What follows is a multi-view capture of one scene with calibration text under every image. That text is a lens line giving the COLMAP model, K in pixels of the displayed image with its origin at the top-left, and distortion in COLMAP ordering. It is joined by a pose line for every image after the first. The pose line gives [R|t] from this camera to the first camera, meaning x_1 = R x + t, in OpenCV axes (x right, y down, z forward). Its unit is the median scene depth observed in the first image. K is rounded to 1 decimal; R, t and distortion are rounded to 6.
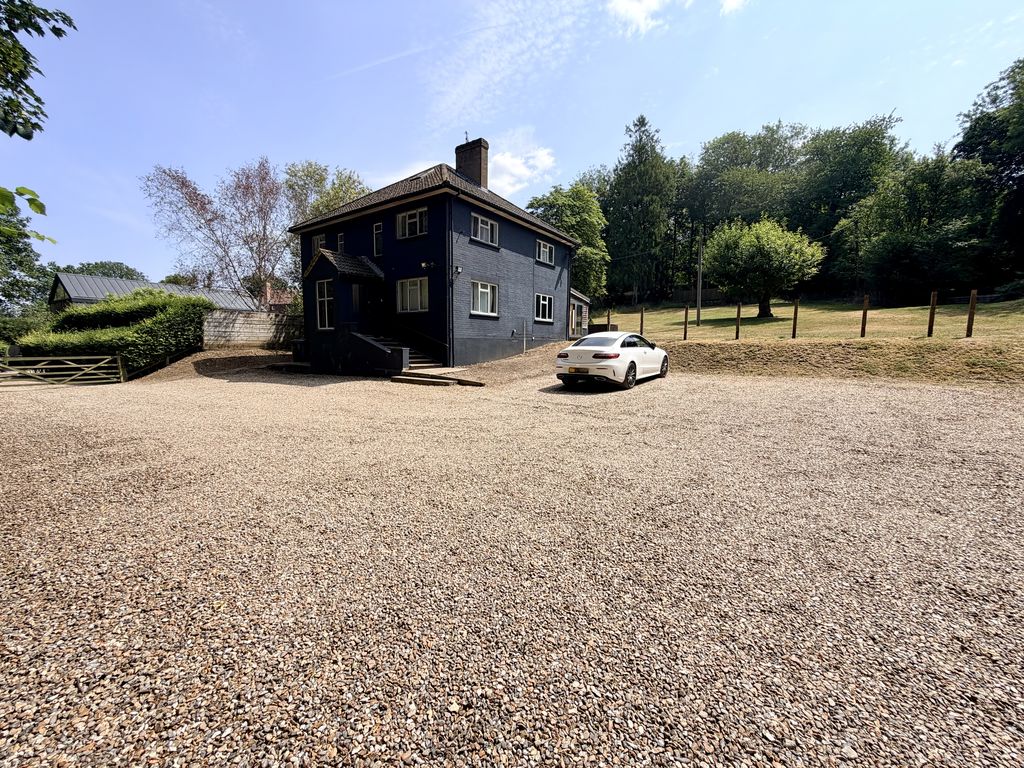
lens RADIAL K [[411.8, 0, 511.4], [0, 411.8, 382.6], [0, 0, 1]] dist [0.000660, -0.000208]
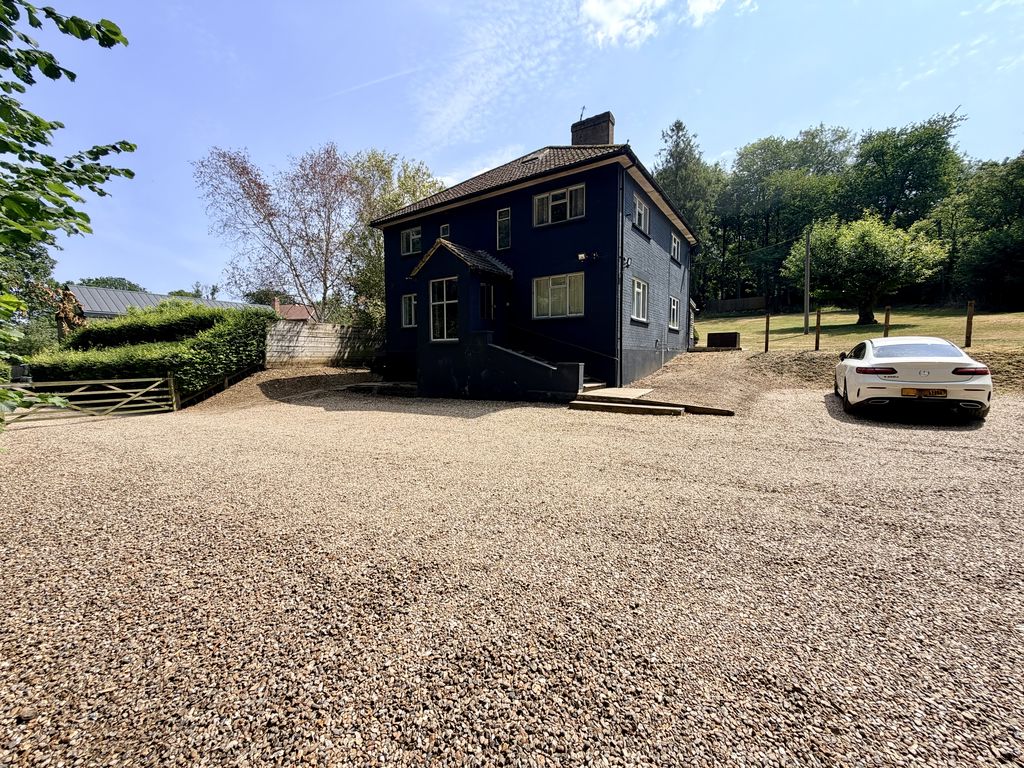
lens RADIAL K [[411.8, 0, 513.3], [0, 411.8, 384.3], [0, 0, 1]] dist [0.000660, -0.000208]
pose [[0.999792, -0.013476, 0.015290, -0.257701], [0.013929, 0.999457, -0.029869, -0.016152], [-0.014879, 0.030075, 0.999437, 0.165096]]
